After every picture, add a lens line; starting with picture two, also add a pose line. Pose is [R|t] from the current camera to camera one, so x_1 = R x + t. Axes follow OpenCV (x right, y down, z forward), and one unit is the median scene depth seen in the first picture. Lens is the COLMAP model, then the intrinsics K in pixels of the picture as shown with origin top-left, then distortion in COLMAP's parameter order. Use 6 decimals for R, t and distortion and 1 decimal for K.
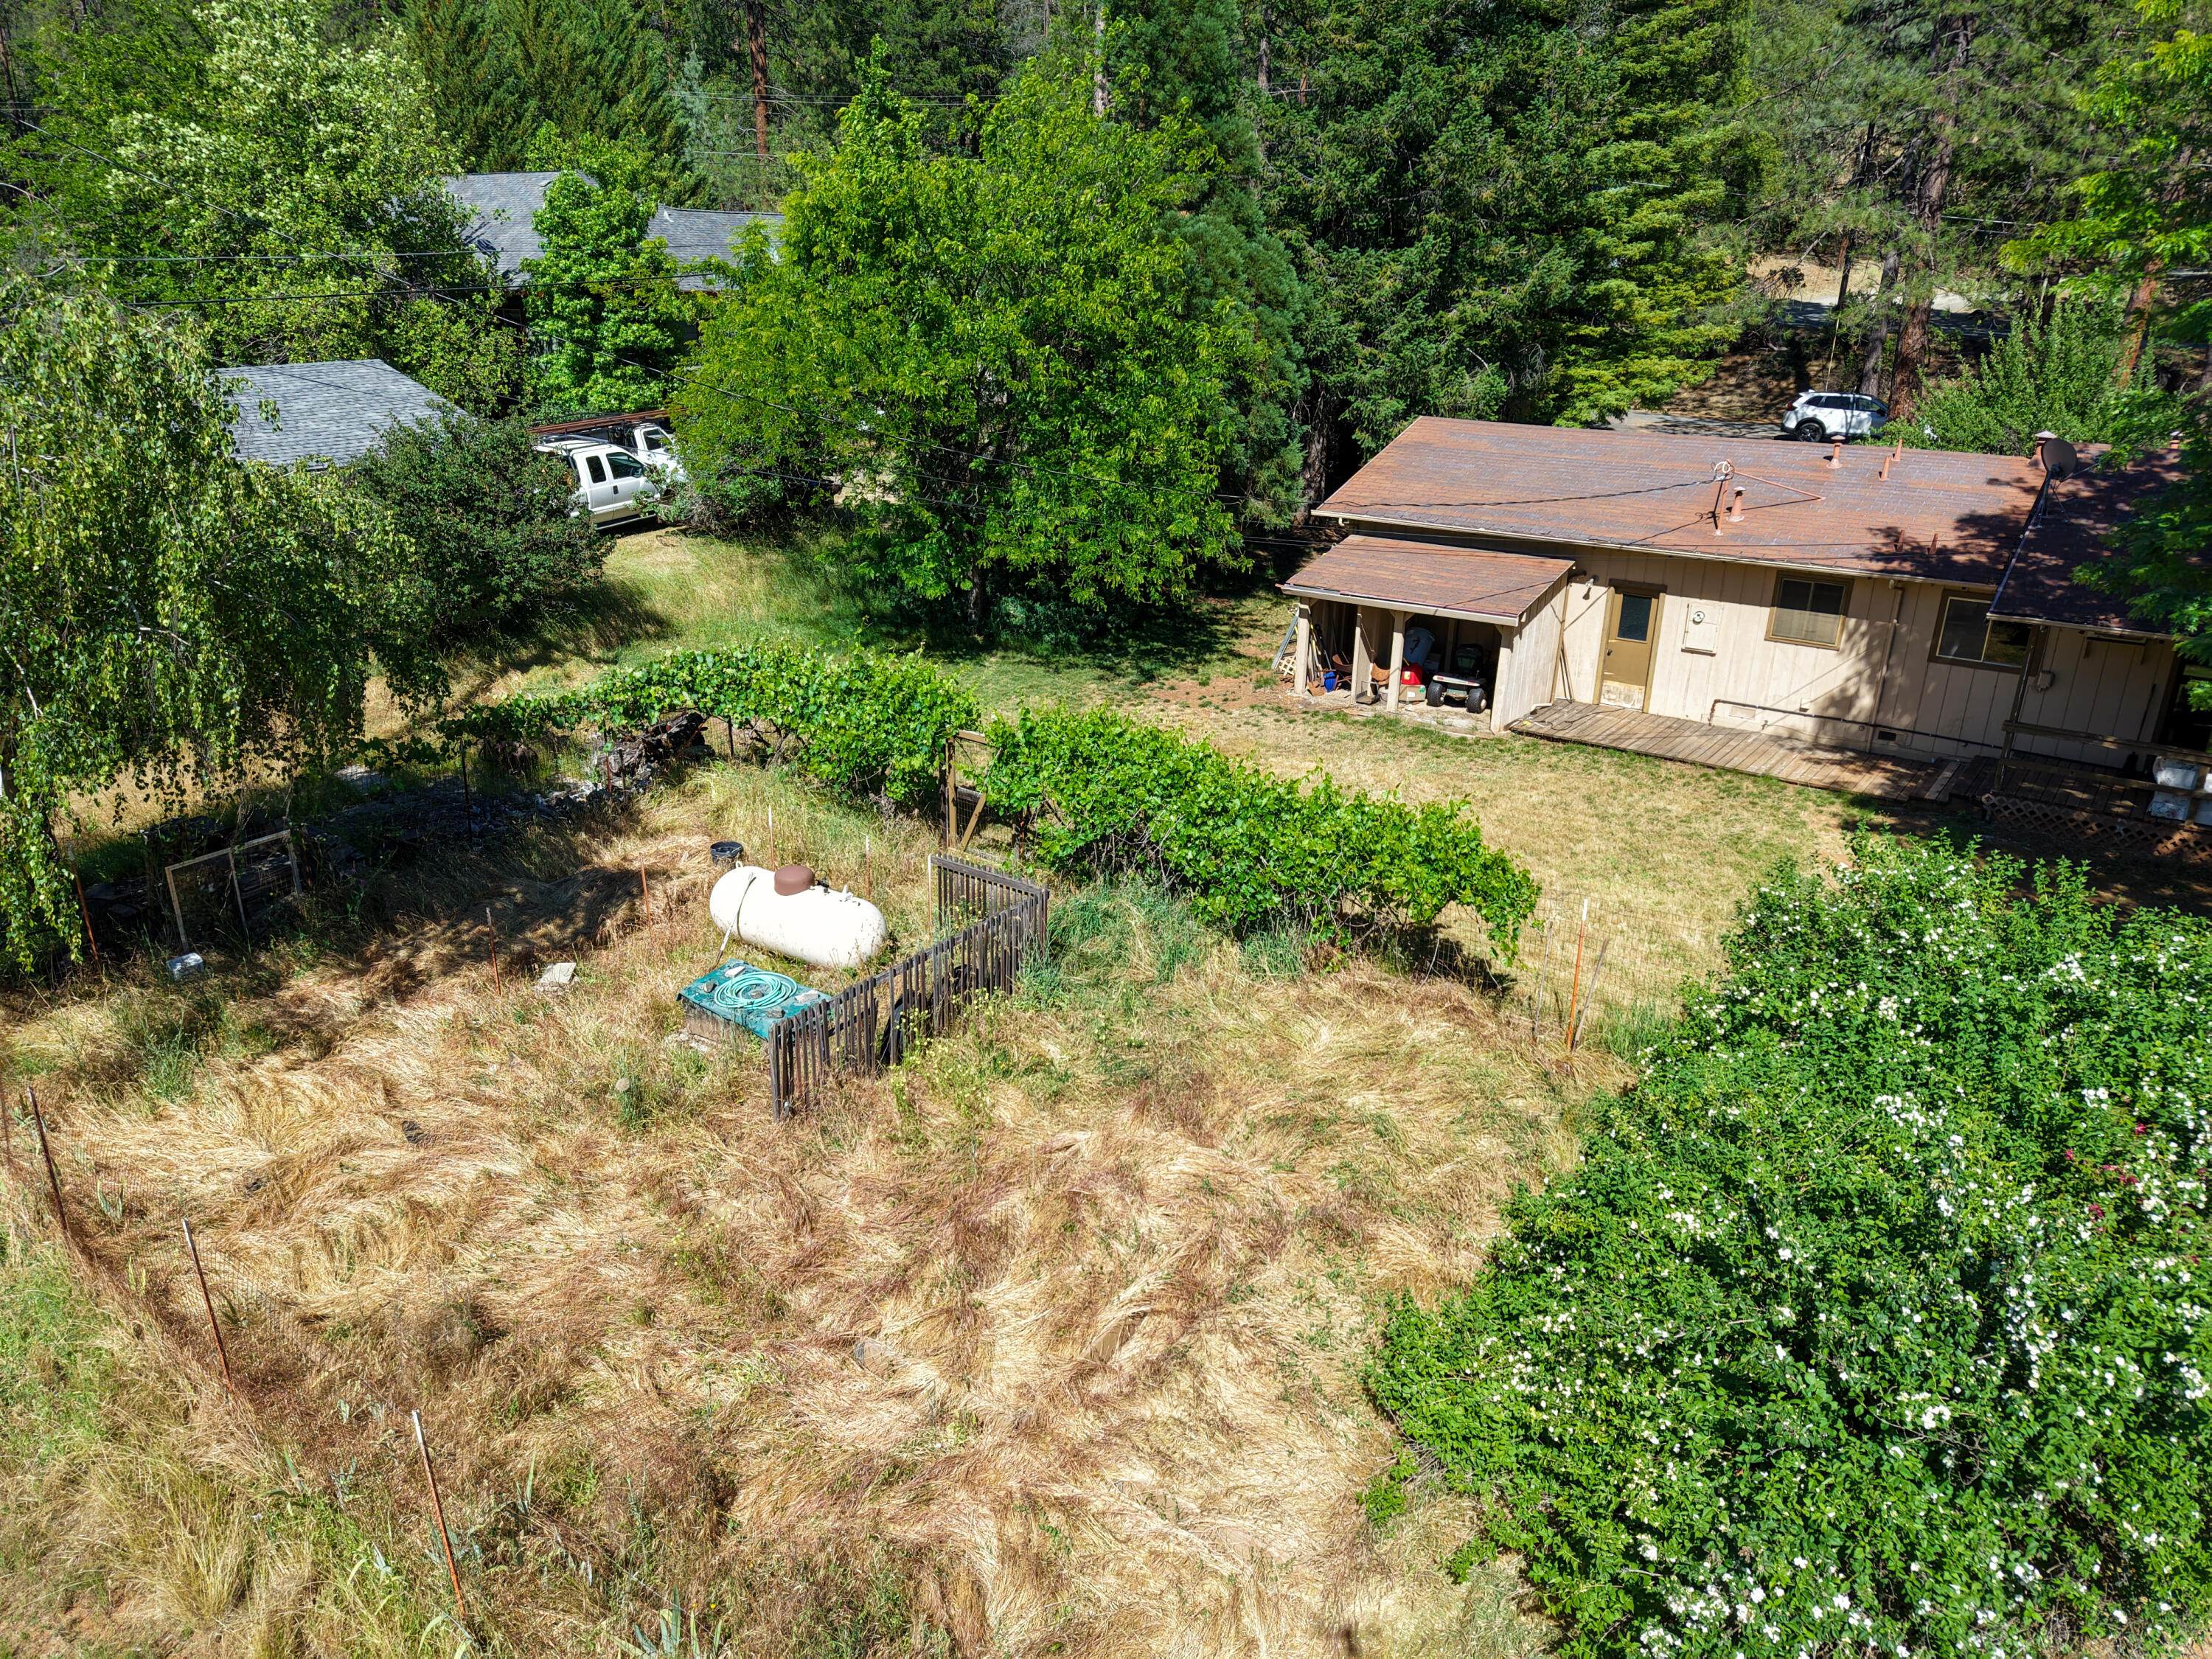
lens RADIAL K [[1497.0, 0, 1106.0], [0, 1497.0, 829.5], [0, 0, 1]] dist [0.043918, 0.000634]
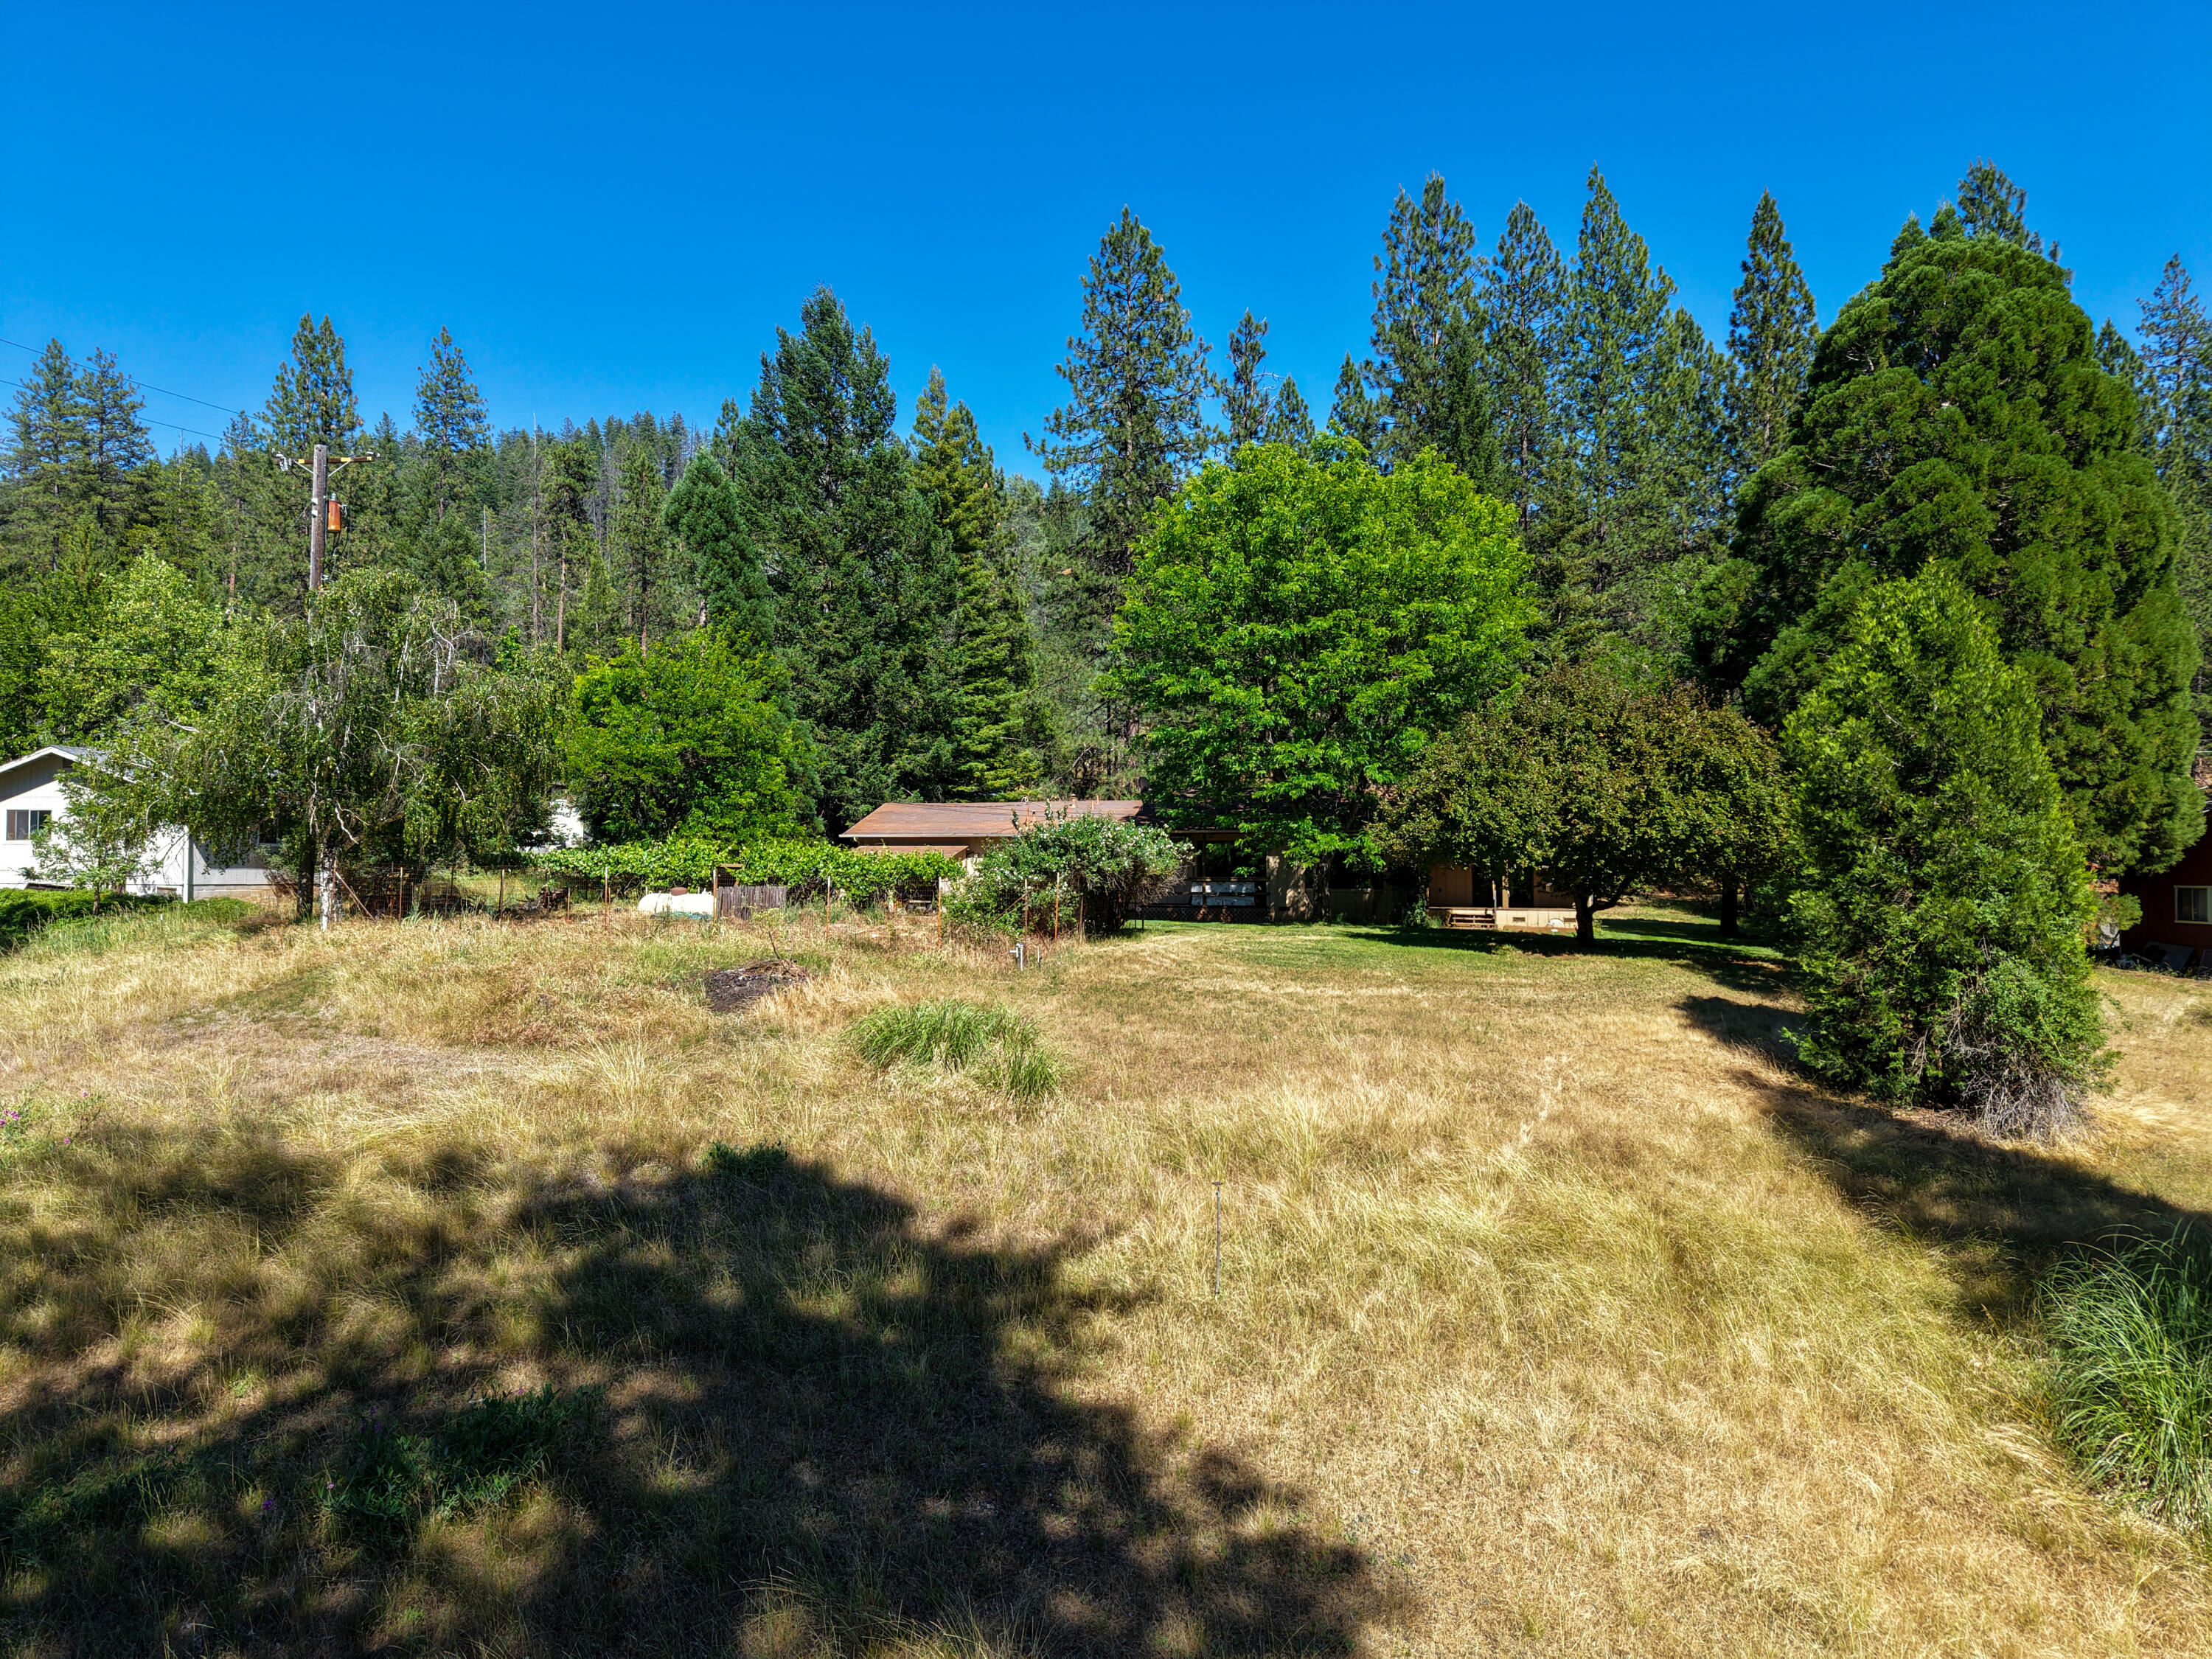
lens RADIAL K [[1497.0, 0, 1106.0], [0, 1497.0, 829.5], [0, 0, 1]] dist [0.043918, 0.000634]
pose [[0.924355, 0.014699, 0.381251, -0.244238], [0.131440, 0.925821, -0.354372, 0.444846], [-0.358179, 0.377677, 0.853855, -0.681173]]
